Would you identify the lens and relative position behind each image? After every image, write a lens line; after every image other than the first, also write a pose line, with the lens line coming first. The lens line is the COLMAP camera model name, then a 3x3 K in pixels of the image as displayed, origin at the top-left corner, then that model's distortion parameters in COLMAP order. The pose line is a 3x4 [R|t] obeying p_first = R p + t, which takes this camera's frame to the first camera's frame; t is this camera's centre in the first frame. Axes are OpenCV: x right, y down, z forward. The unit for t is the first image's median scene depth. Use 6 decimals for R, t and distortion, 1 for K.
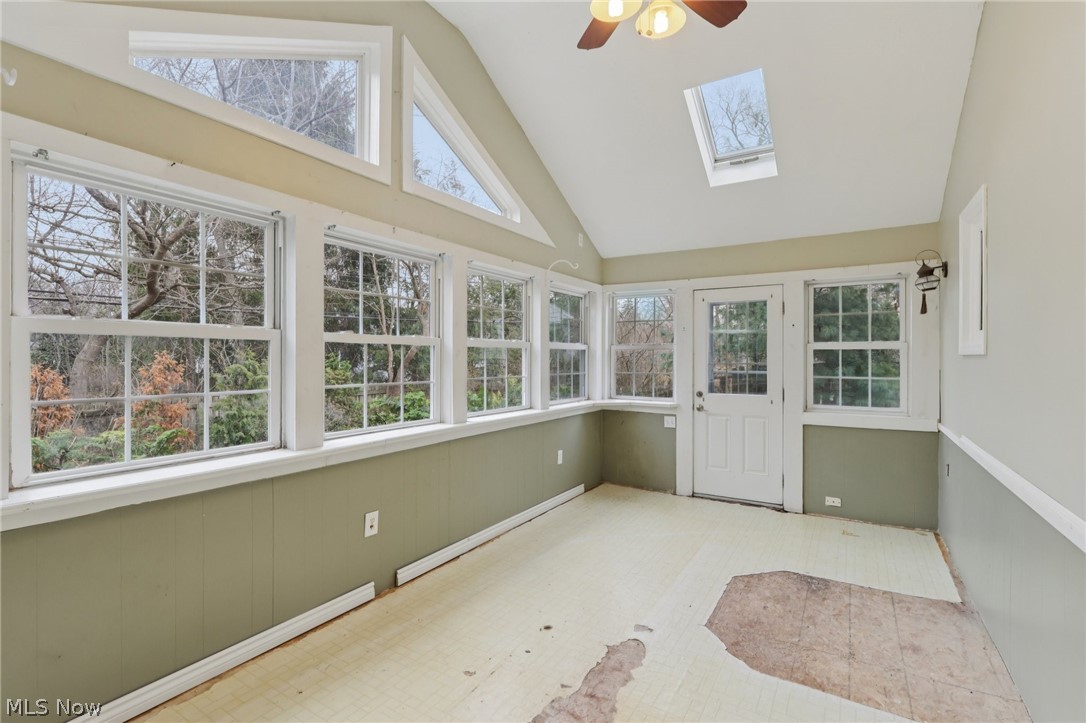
lens RADIAL K [[504.9, 0, 541.6], [0, 504.9, 359.7], [0, 0, 1]] dist [-0.002593, 0.001606]
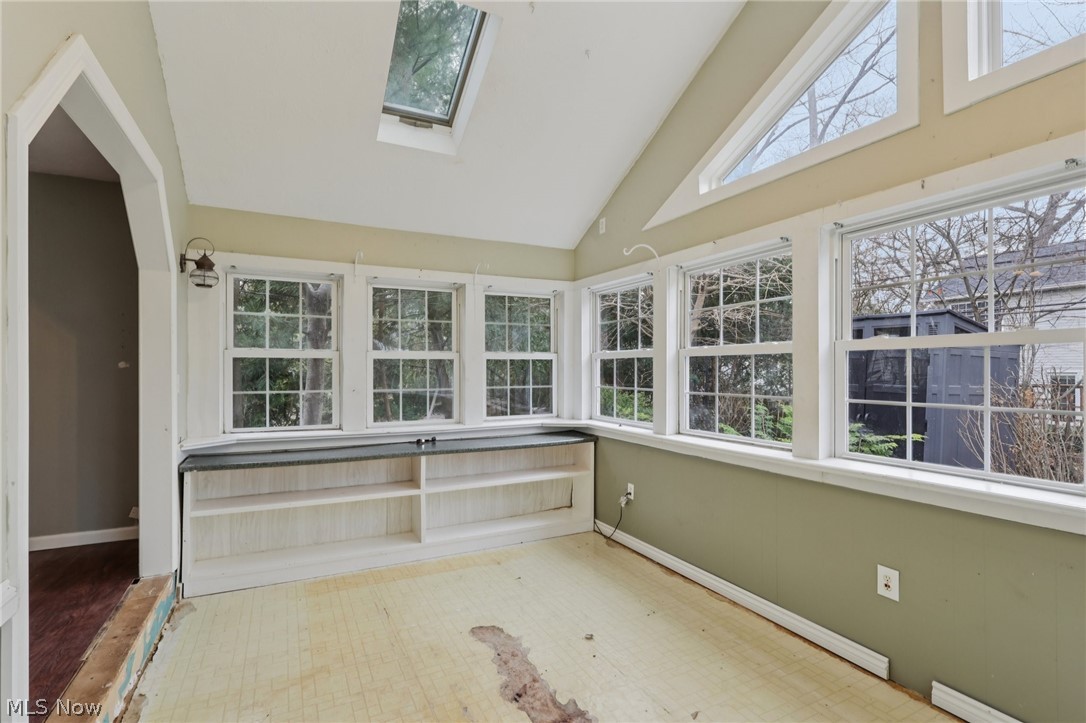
lens RADIAL K [[513.8, 0, 546.5], [0, 513.8, 367.1], [0, 0, 1]] dist [-0.004533, 0.000011]
pose [[-0.519422, -0.001541, -0.854517, 0.602504], [0.003052, 0.999989, -0.003659, -0.004181], [0.854513, -0.004509, -0.519411, 0.956296]]
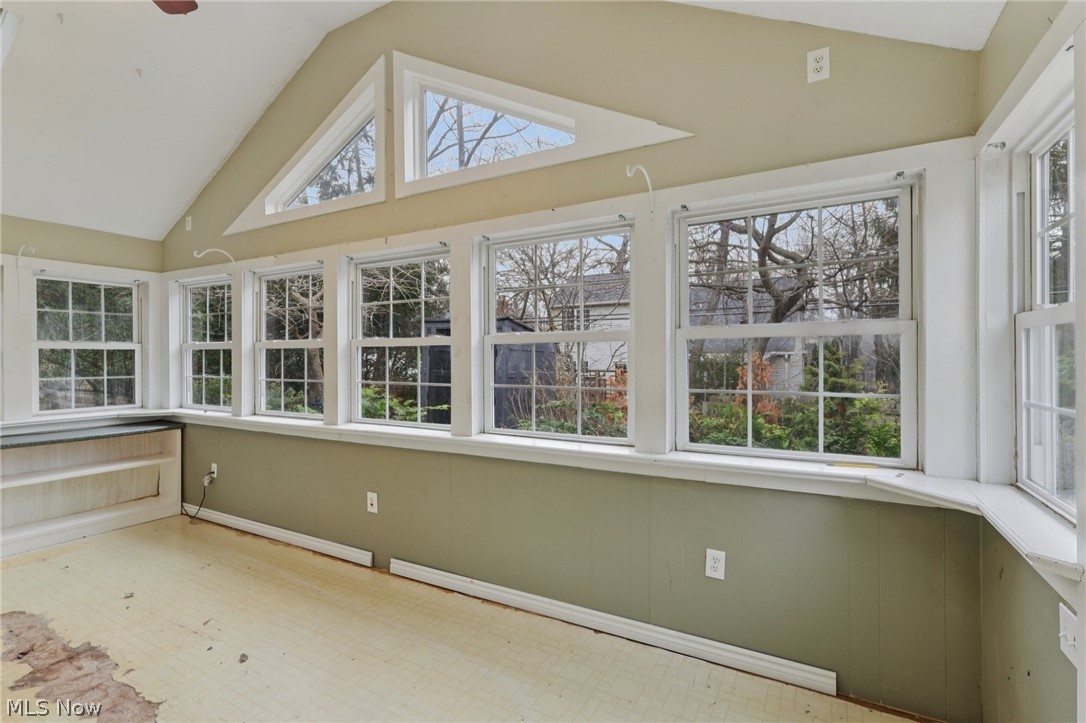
lens RADIAL K [[504.9, 0, 541.6], [0, 504.9, 359.7], [0, 0, 1]] dist [-0.002593, 0.001606]
pose [[0.039365, 0.003452, -0.999219, 0.829401], [0.001822, 0.999992, 0.003527, -0.005550], [0.999223, -0.001959, 0.039359, 1.334762]]
